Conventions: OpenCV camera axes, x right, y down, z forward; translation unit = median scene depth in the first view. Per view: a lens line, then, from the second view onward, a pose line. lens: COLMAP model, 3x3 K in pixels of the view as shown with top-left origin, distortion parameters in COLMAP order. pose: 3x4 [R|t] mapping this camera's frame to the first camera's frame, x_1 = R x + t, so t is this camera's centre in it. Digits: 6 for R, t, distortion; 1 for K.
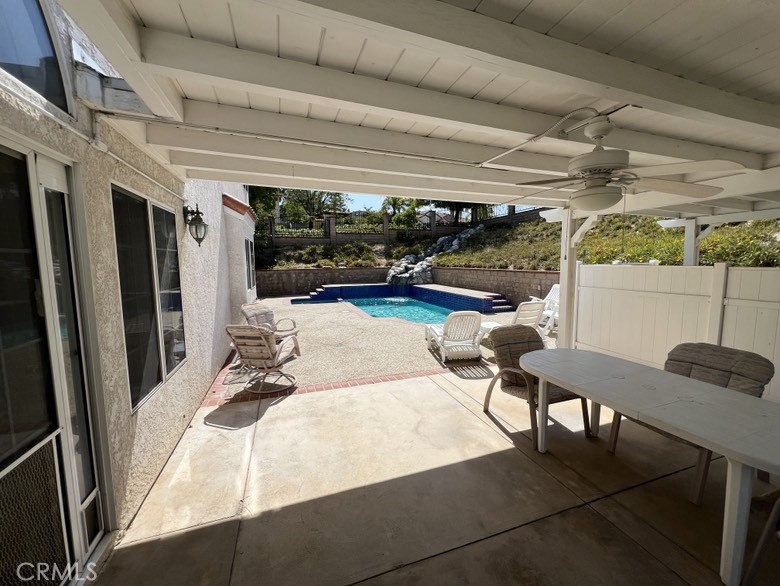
lens RADIAL K [[312.2, 0, 392.1], [0, 312.2, 293.0], [0, 0, 1]] dist [0.000759, 0.000062]
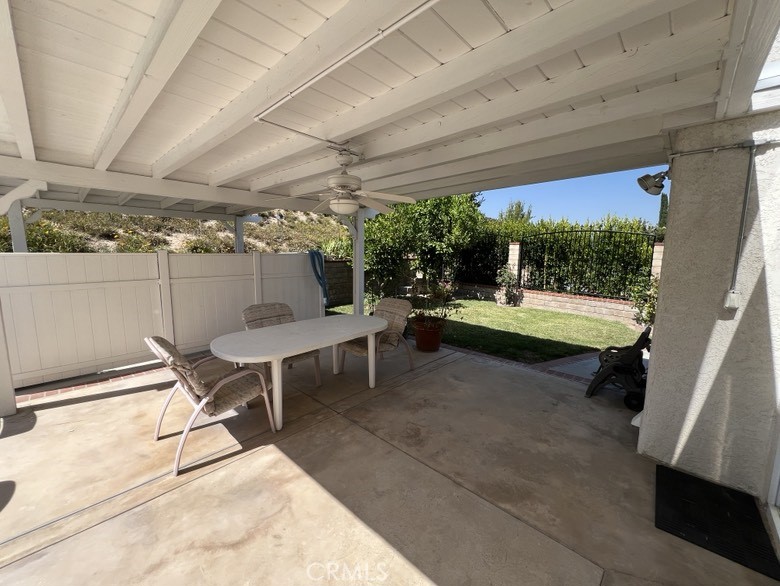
lens RADIAL K [[312.2, 0, 389.8], [0, 312.2, 292.8], [0, 0, 1]] dist [0.000759, 0.000062]
pose [[-0.465483, -0.110346, 0.878151, -0.553689], [0.081624, 0.982617, 0.166740, -0.082486], [-0.881285, 0.149293, -0.448384, 1.063416]]
